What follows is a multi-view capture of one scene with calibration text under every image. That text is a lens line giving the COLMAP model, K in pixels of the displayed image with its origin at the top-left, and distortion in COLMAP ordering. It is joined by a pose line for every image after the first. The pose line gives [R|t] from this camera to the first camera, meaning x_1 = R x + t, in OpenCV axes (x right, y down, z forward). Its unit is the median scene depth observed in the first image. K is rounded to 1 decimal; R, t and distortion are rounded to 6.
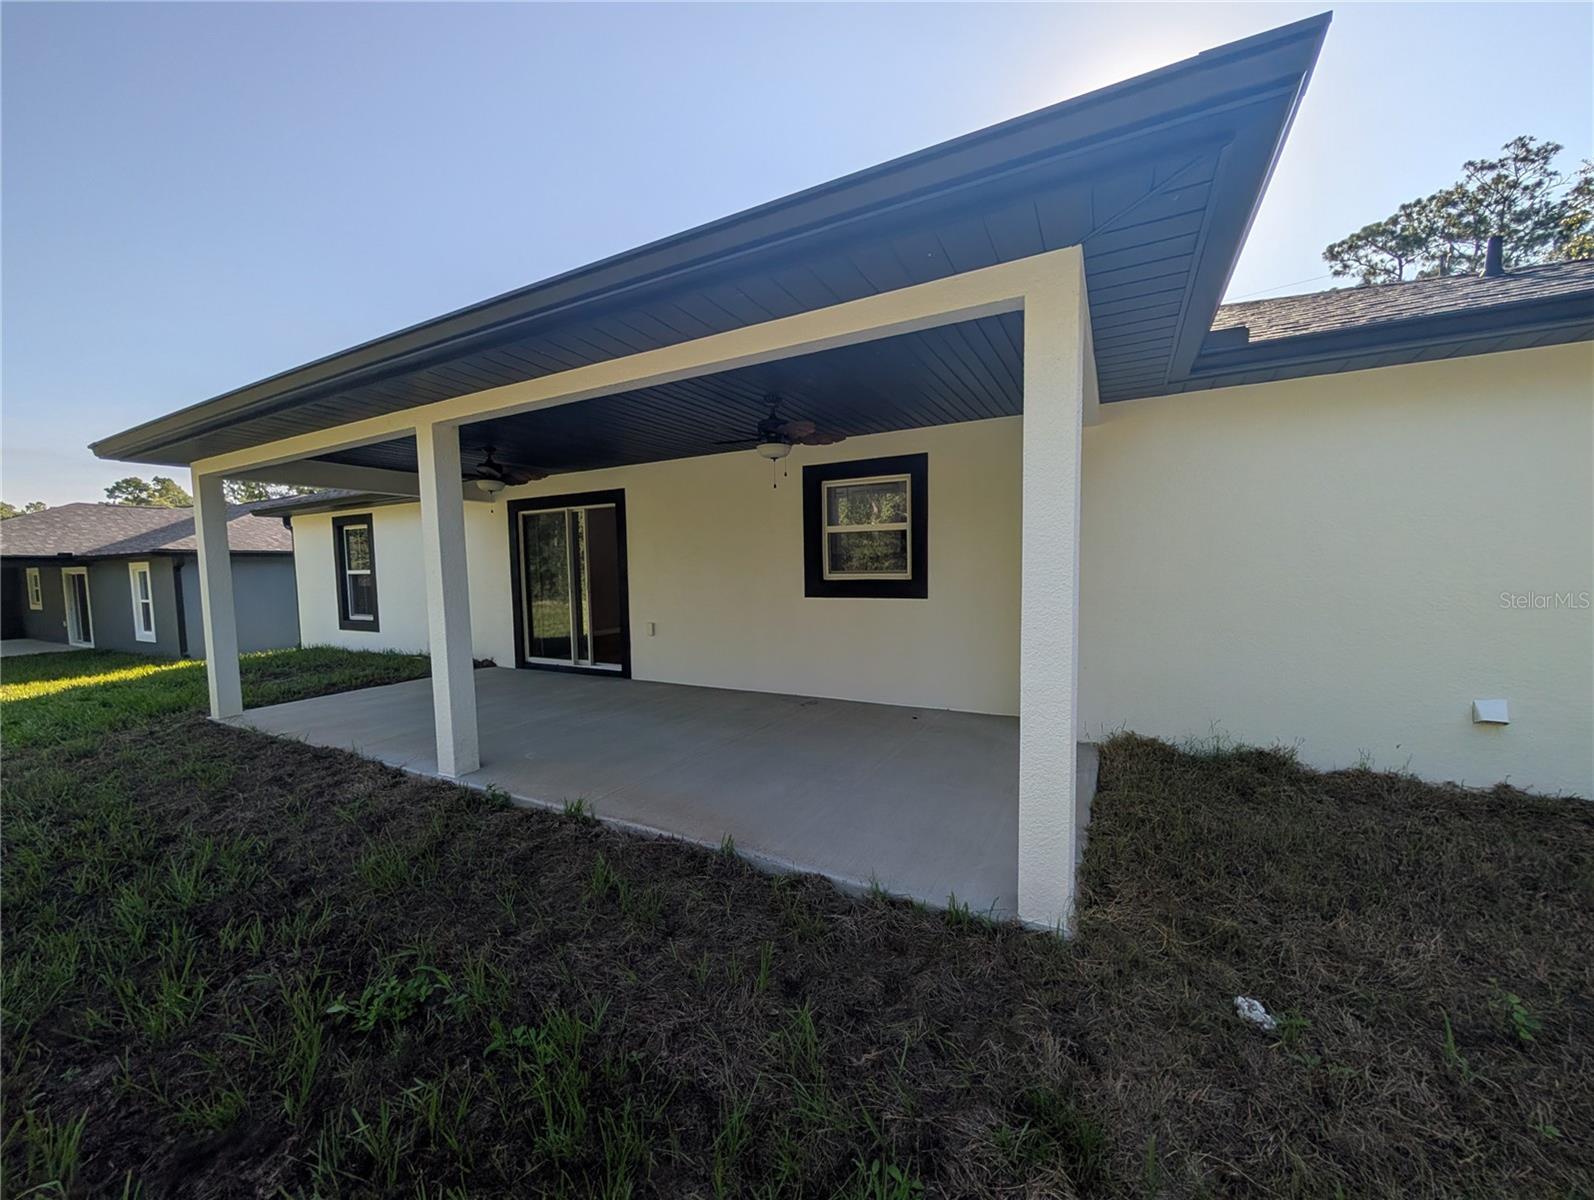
lens RADIAL K [[602.8, 0, 797.4], [0, 602.8, 610.6], [0, 0, 1]] dist [-0.001440, -0.000069]
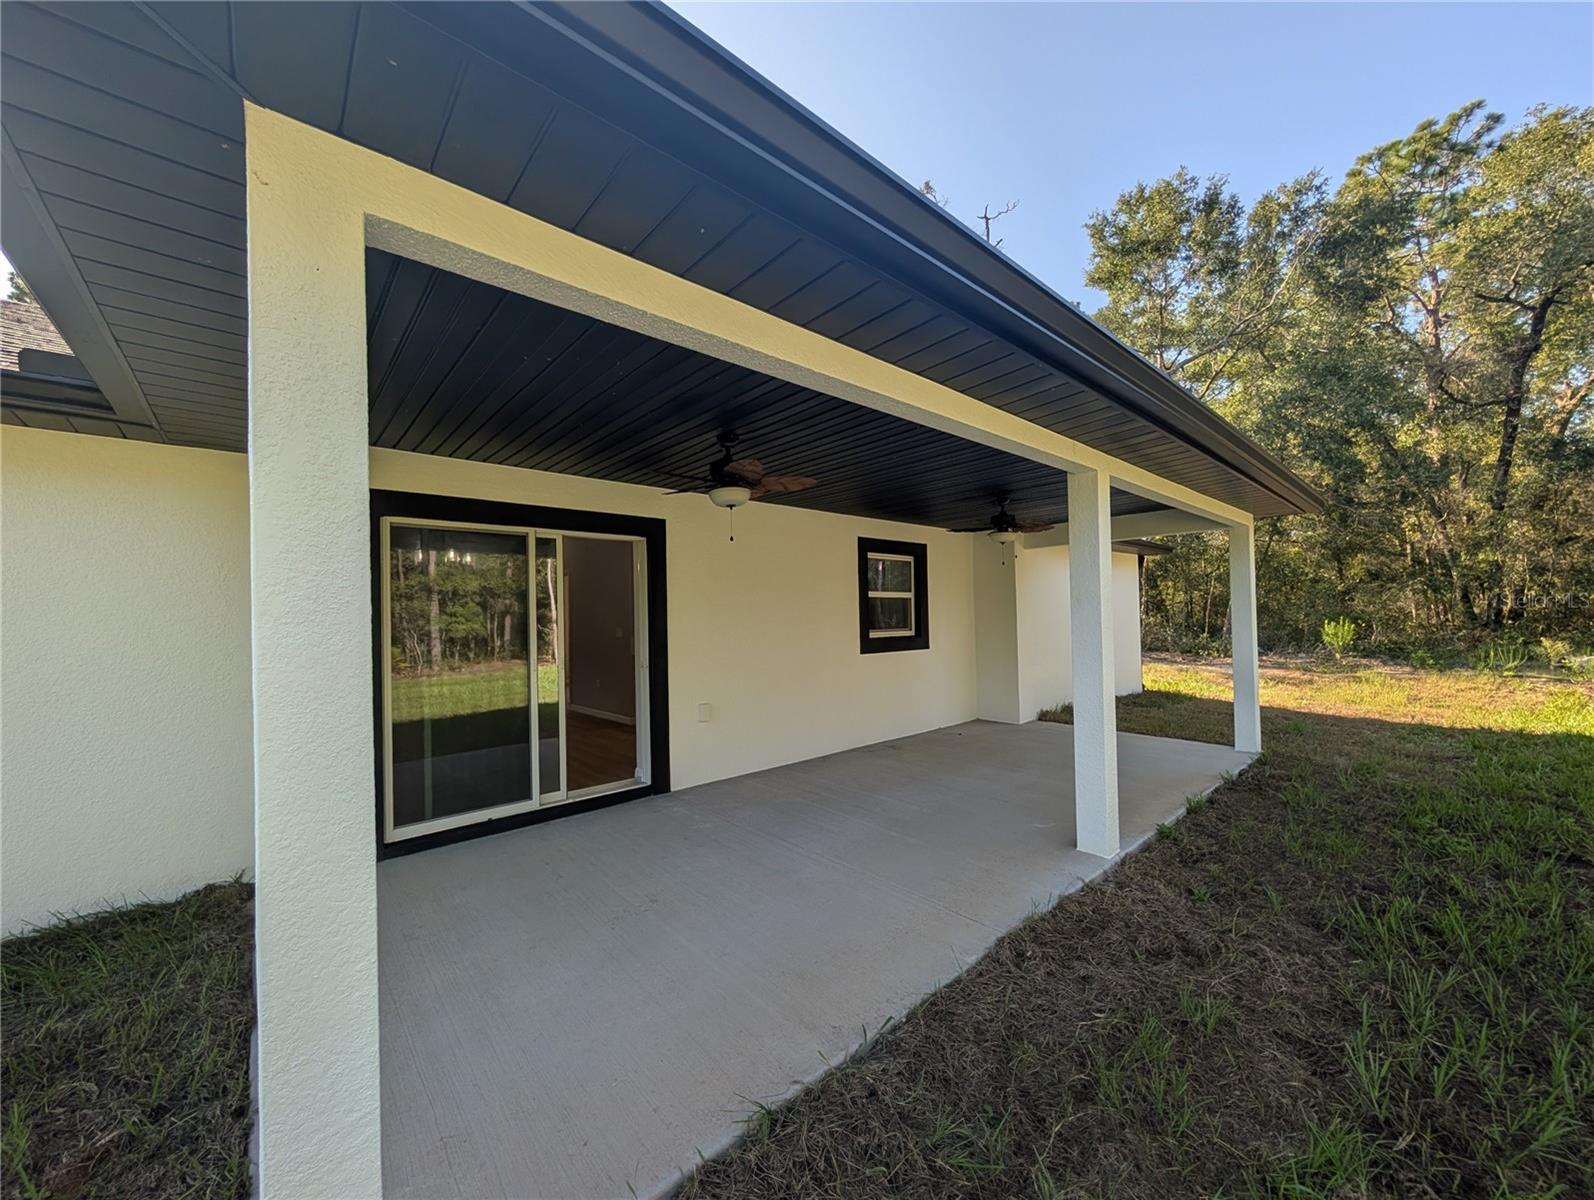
lens RADIAL K [[602.8, 0, 797.4], [0, 602.8, 610.6], [0, 0, 1]] dist [-0.001440, -0.000069]
pose [[0.336549, 0.026237, 0.941301, -1.076043], [0.087454, 0.994421, -0.058985, -0.047309], [-0.937596, 0.102171, 0.332376, 0.747238]]
